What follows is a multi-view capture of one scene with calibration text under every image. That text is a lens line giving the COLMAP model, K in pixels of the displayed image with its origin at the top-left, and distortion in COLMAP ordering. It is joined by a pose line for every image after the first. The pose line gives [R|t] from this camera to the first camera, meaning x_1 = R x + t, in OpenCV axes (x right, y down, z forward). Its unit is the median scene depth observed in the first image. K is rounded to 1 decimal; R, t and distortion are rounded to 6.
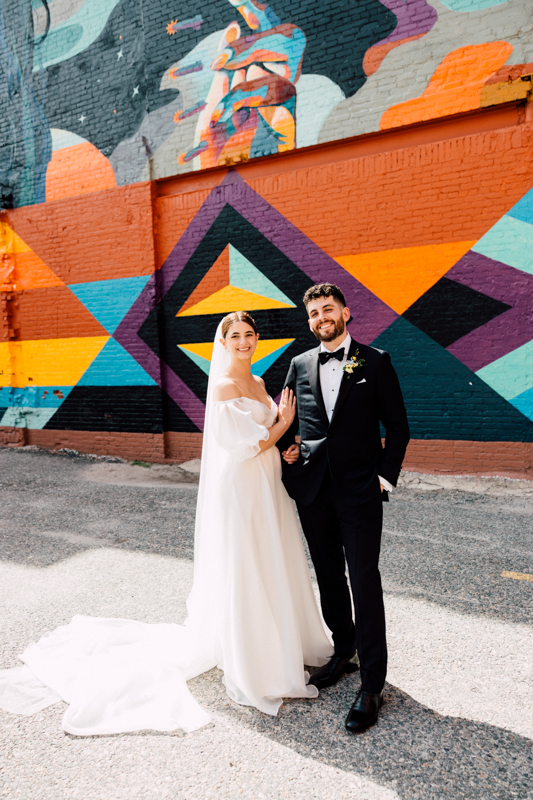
lens RADIAL K [[606.7, 0, 268.2], [0, 606.7, 397.5], [0, 0, 1]] dist [-0.002082, 0.009672]
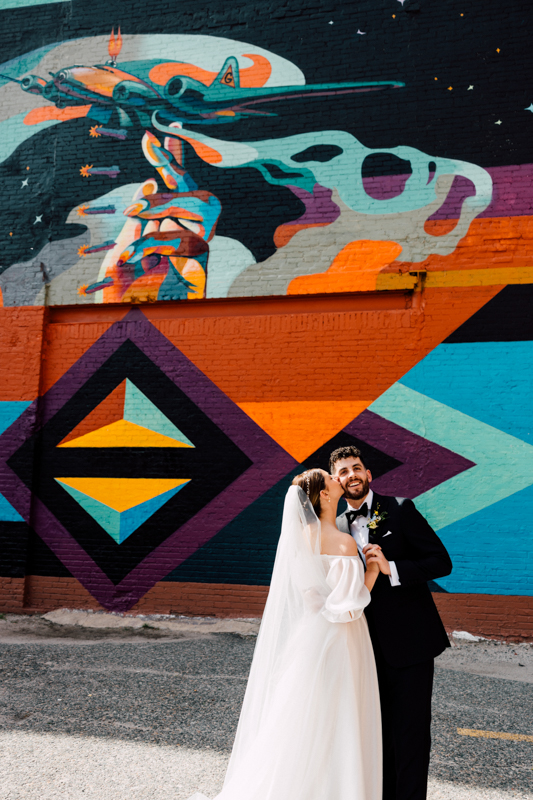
lens RADIAL K [[606.7, 0, 267.9], [0, 606.7, 399.9], [0, 0, 1]] dist [-0.002082, 0.009672]
pose [[0.950614, 0.096671, 0.294937, -0.142223], [-0.029726, 0.974246, -0.223518, -0.006517], [-0.308949, 0.203712, 0.929006, 0.023829]]
